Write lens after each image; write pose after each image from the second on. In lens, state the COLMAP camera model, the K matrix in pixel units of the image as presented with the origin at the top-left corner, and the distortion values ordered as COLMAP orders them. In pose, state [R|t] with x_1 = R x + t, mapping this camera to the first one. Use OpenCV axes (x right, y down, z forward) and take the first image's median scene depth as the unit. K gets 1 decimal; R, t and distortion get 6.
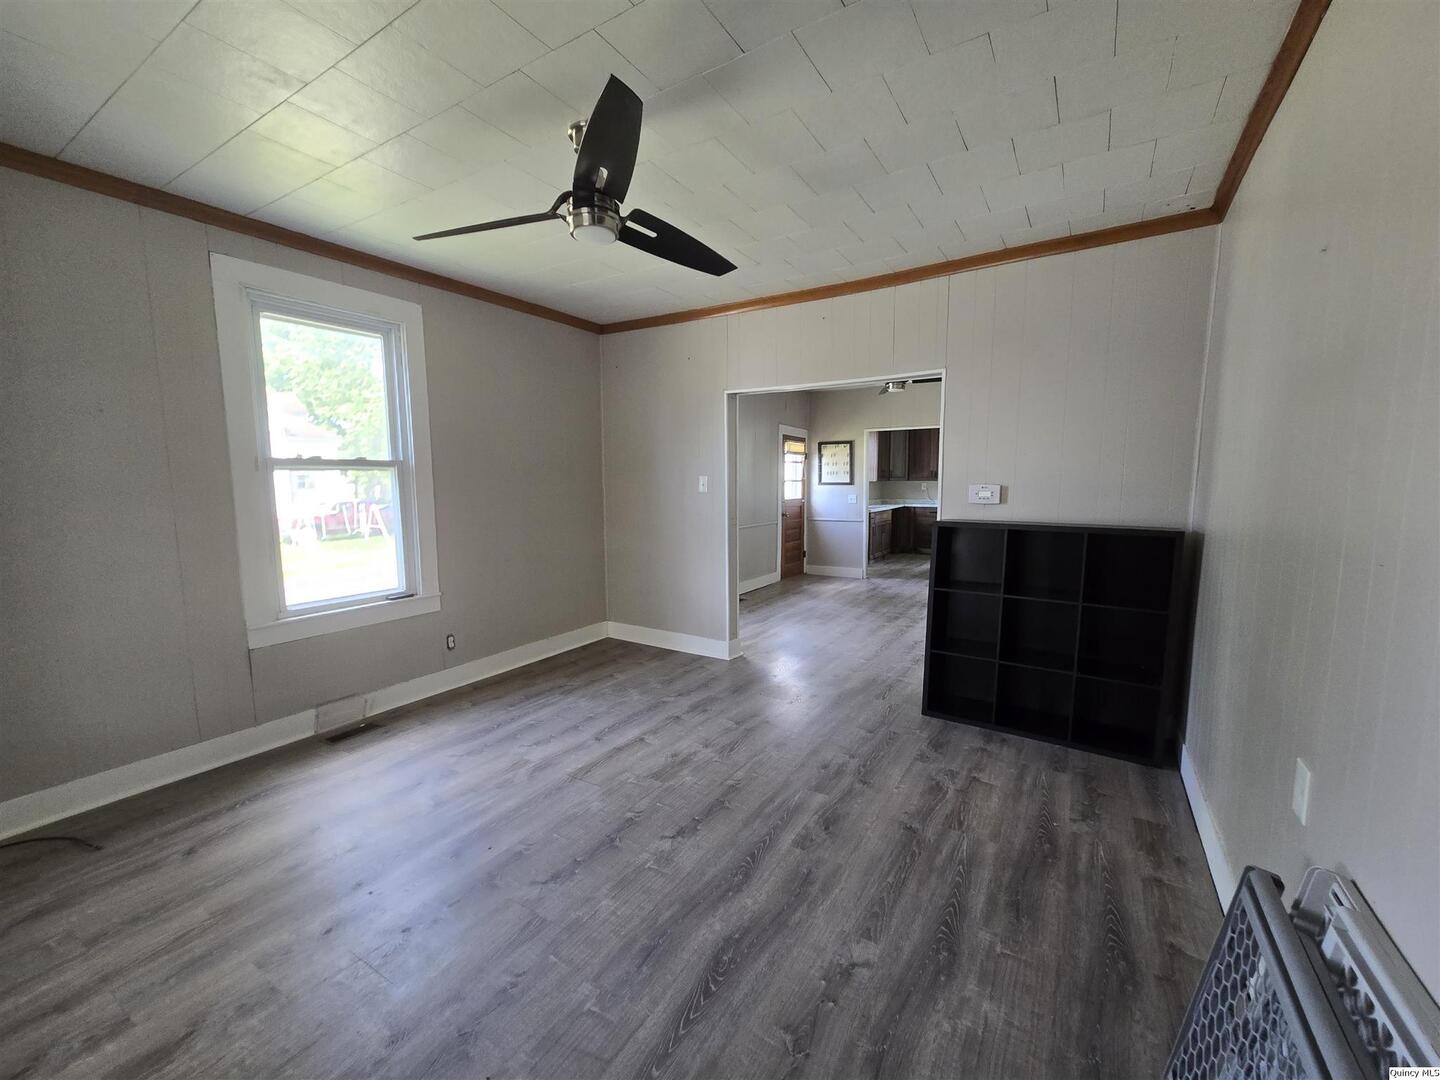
lens RADIAL K [[592.1, 0, 722.0], [0, 592.1, 544.6], [0, 0, 1]] dist [-0.000441, -0.000097]
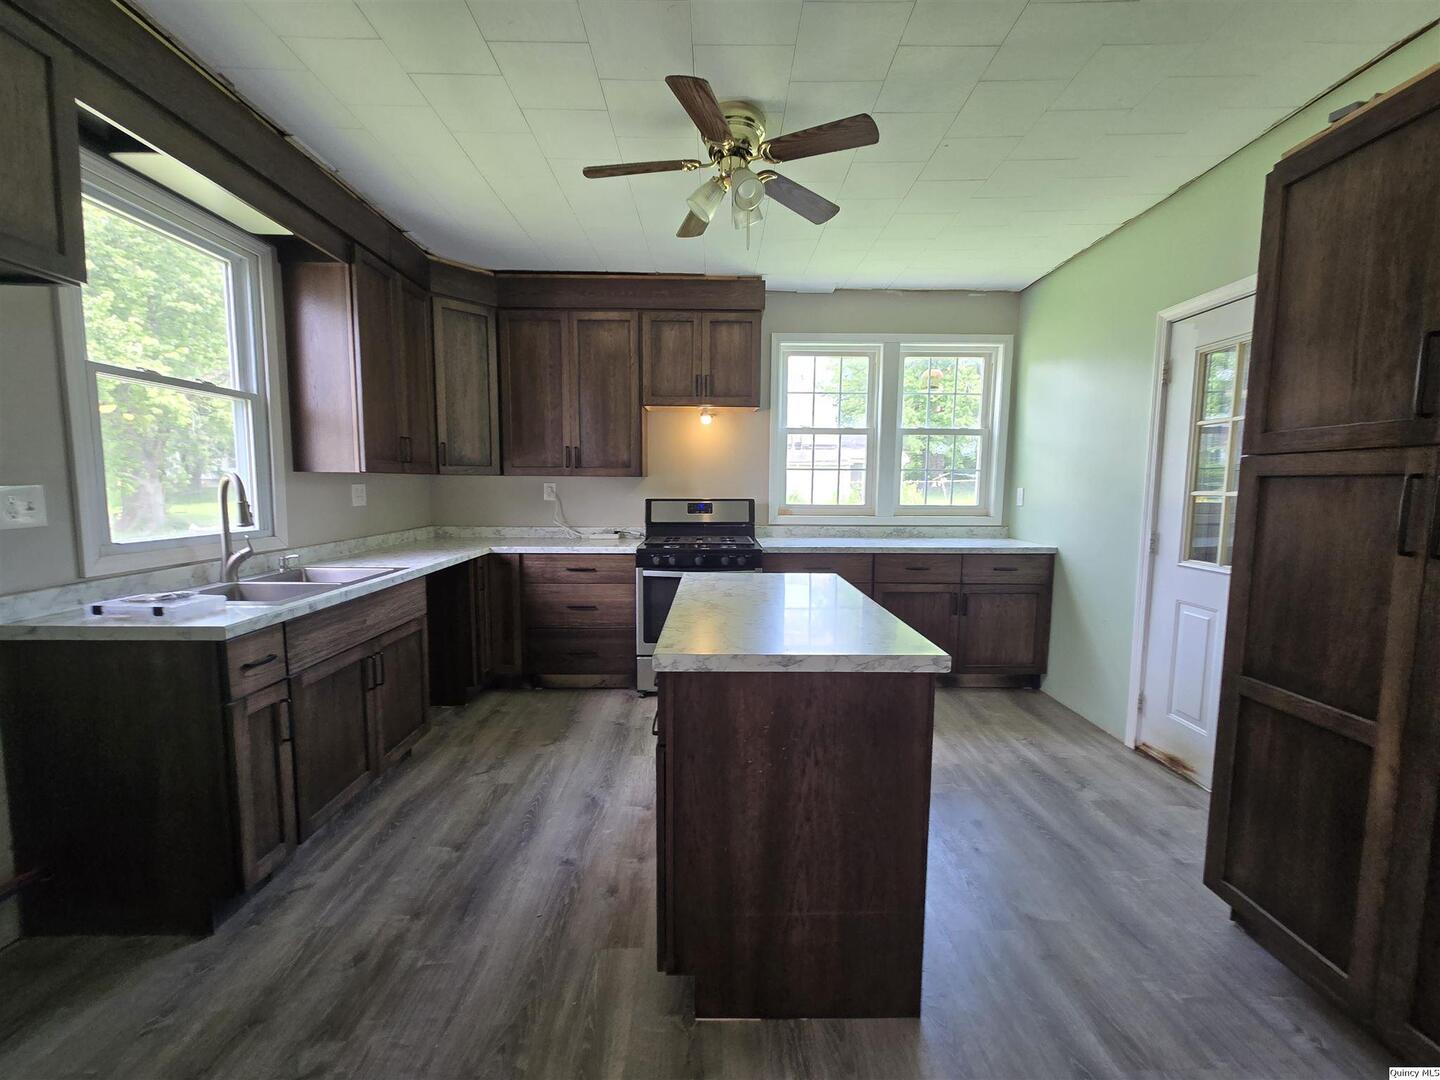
lens RADIAL K [[592.1, 0, 722.0], [0, 592.1, 544.6], [0, 0, 1]] dist [-0.000441, -0.000097]
pose [[0.840562, -0.040455, 0.540203, 0.309228], [0.042081, 0.999071, 0.009340, -0.086309], [-0.540078, 0.014882, 0.841483, 0.847731]]
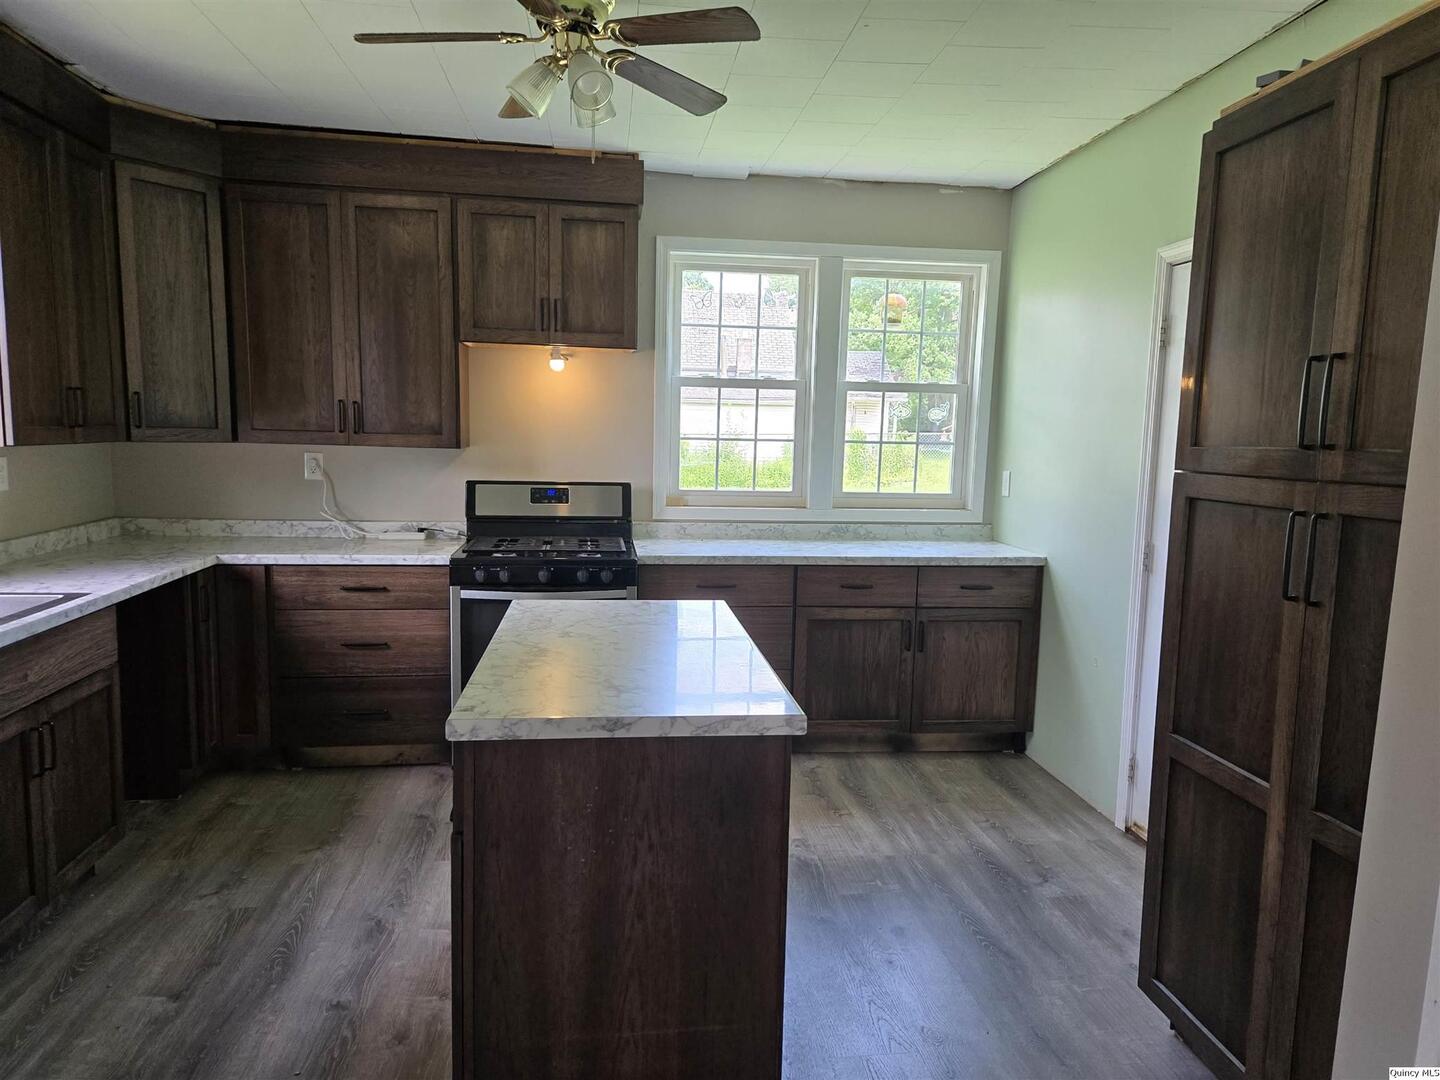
lens RADIAL K [[965.3, 0, 722.6], [0, 965.3, 553.4], [0, 0, 1]] dist [0.077646, -0.062742]
pose [[0.775636, -0.054217, 0.628848, 0.293764], [0.035810, 0.998479, 0.041916, -0.099064], [-0.630164, -0.009992, 0.776398, 0.790519]]
